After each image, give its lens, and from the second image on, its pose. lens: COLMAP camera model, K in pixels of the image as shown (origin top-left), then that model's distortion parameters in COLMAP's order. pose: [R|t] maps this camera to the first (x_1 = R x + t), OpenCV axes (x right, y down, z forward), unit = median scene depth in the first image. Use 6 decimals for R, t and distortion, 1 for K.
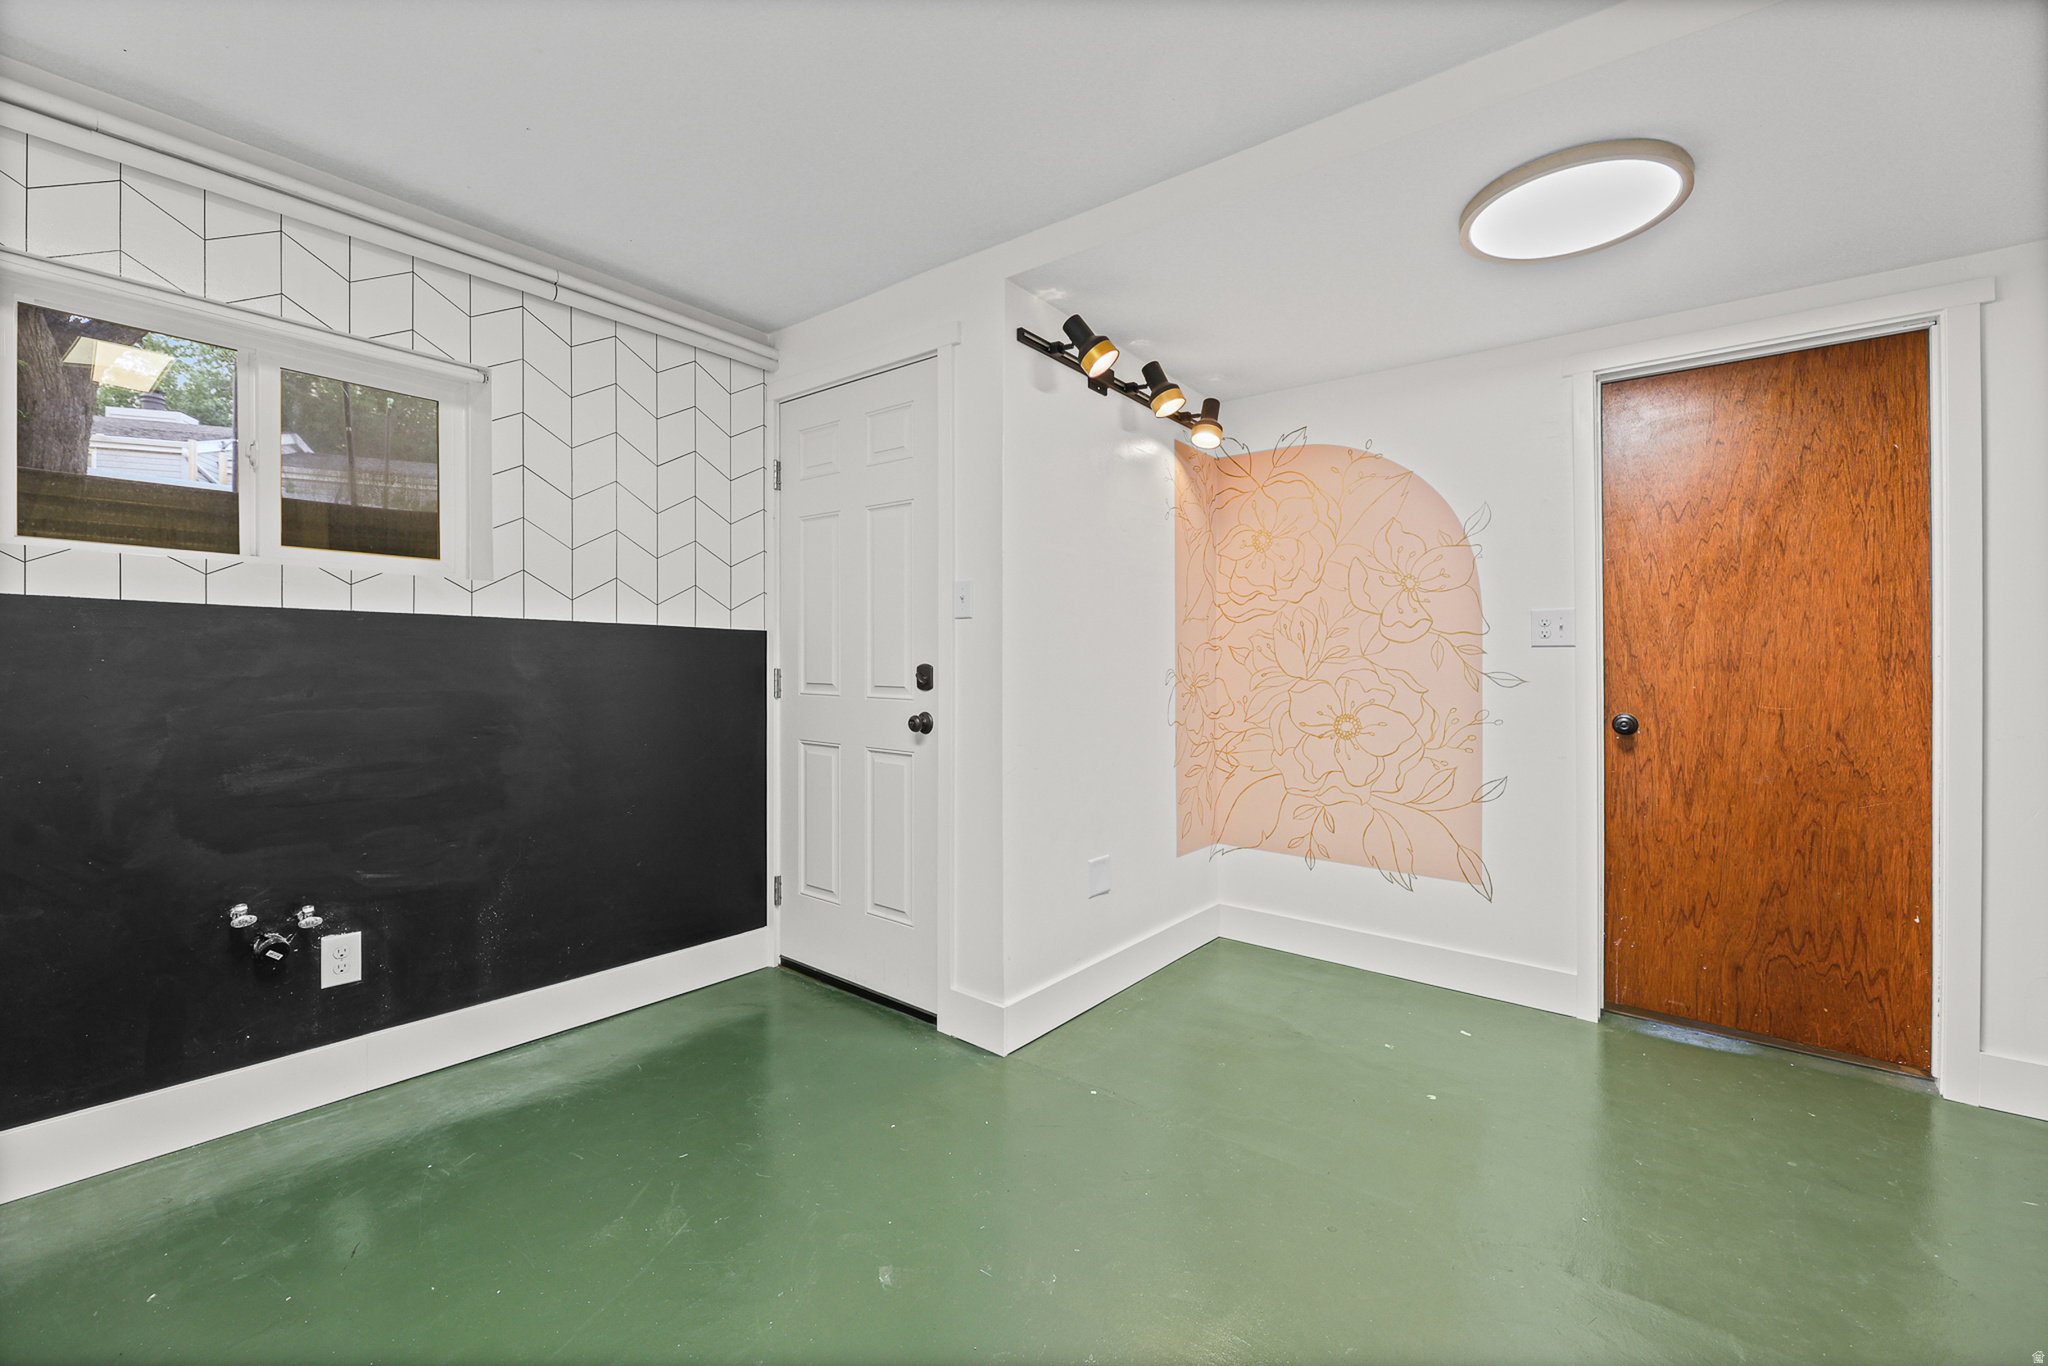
lens RADIAL K [[793.4, 0, 1024.0], [0, 793.4, 683.0], [0, 0, 1]] dist [-0.002209, -0.000220]
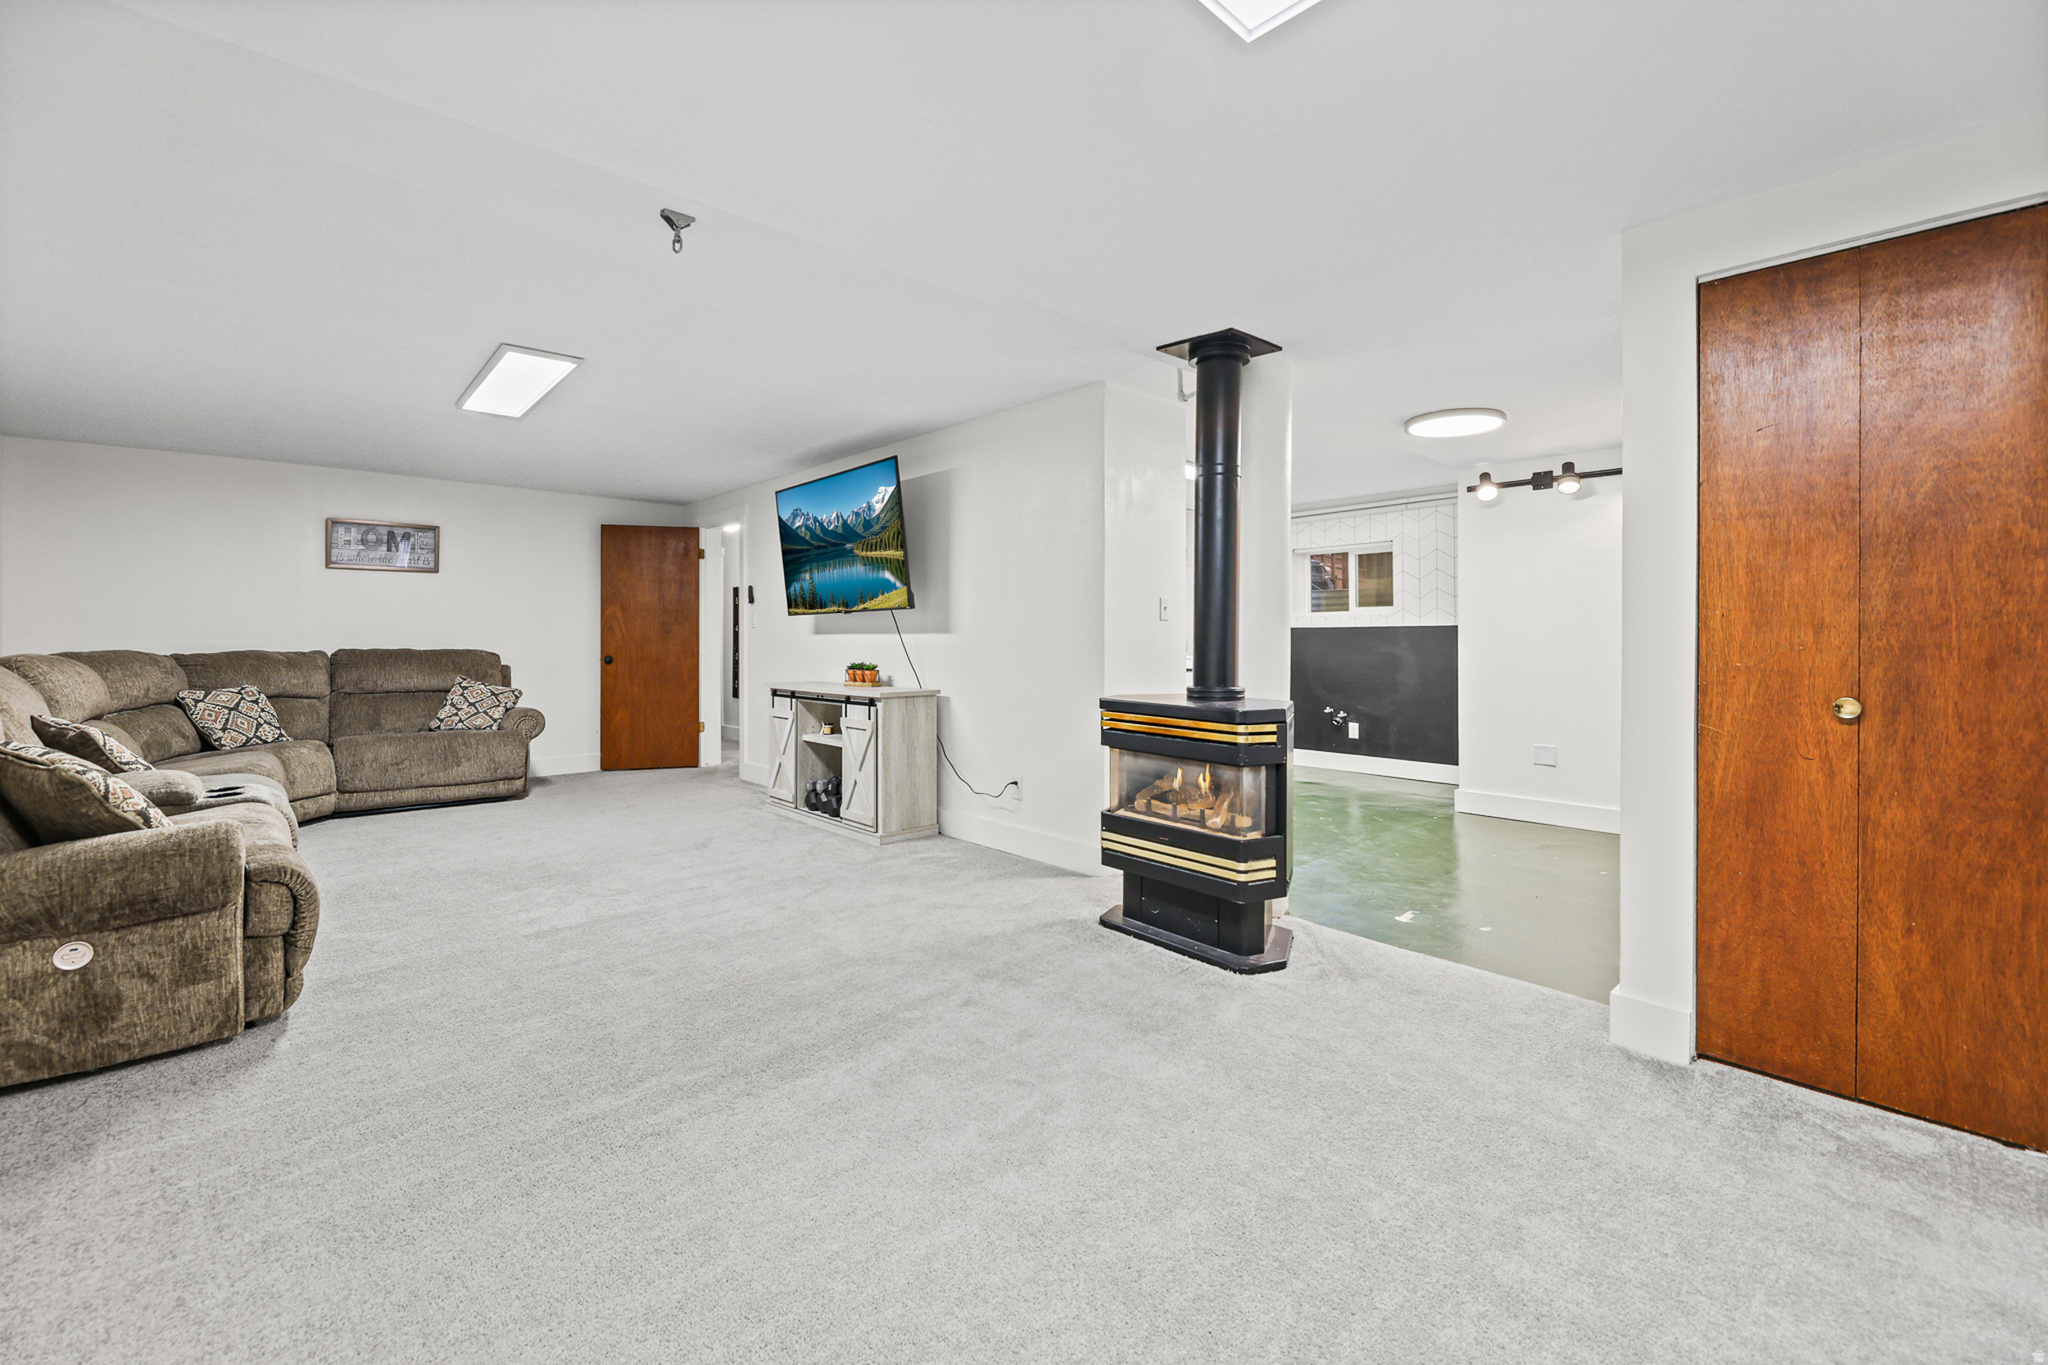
lens RADIAL K [[836.6, 0, 1022.7], [0, 836.6, 666.4], [0, 0, 1]] dist [-0.002053, -0.000047]
pose [[-0.100918, 0.034007, -0.994313, 2.710602], [-0.001691, 0.999408, 0.034353, -0.042099], [0.994893, 0.005148, -0.100800, -0.041181]]
